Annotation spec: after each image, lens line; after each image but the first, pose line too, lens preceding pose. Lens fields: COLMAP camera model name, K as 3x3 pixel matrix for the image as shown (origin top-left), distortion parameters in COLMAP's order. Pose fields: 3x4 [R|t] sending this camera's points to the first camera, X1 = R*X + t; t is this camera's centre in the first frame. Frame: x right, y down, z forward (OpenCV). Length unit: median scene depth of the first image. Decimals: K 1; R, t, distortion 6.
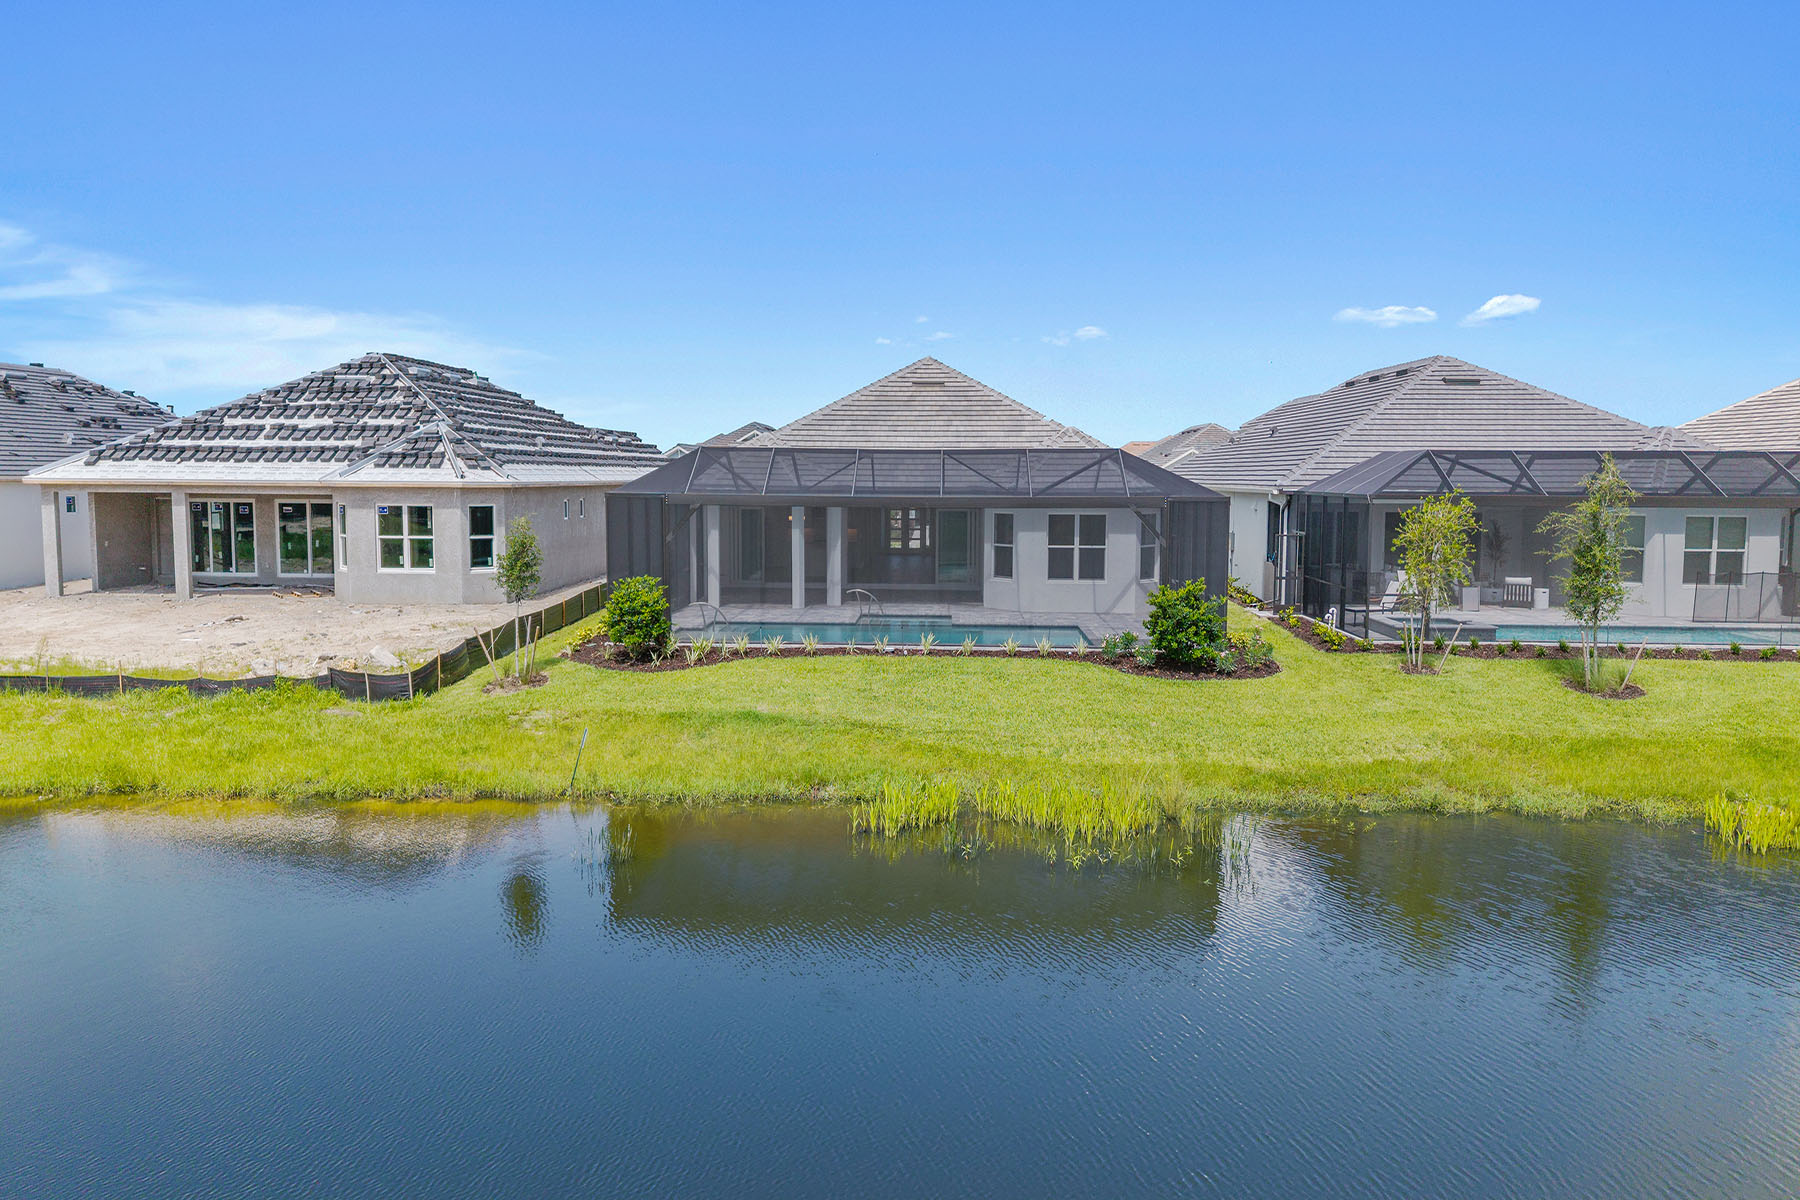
lens RADIAL K [[1196.3, 0, 900.0], [0, 1196.3, 600.0], [0, 0, 1]] dist [0.023665, -0.037274]
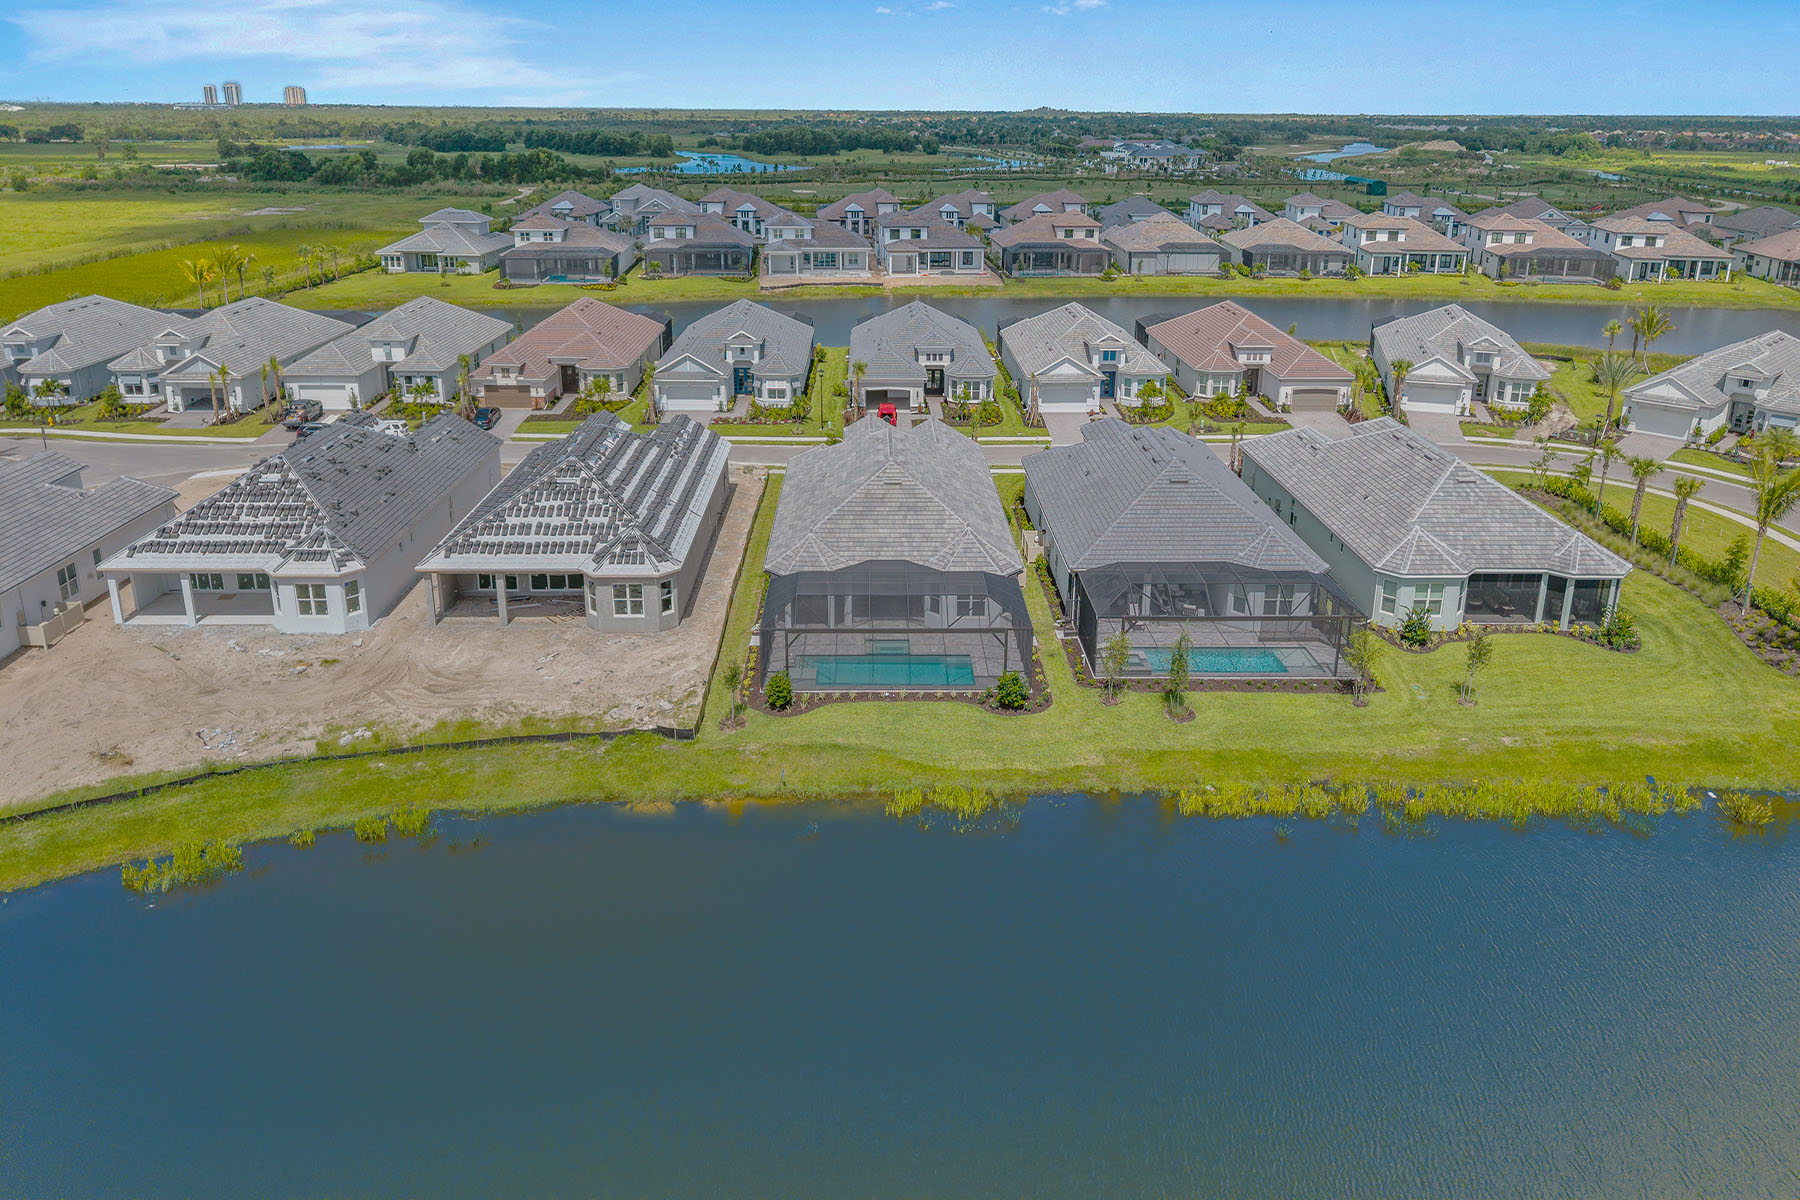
lens RADIAL K [[1196.3, 0, 900.0], [0, 1196.3, 600.0], [0, 0, 1]] dist [0.023665, -0.037274]
pose [[0.997624, -0.021227, 0.065536, -0.100410], [-0.000012, 0.951290, 0.308297, -0.650062], [-0.068888, -0.307565, 0.949030, -0.869639]]
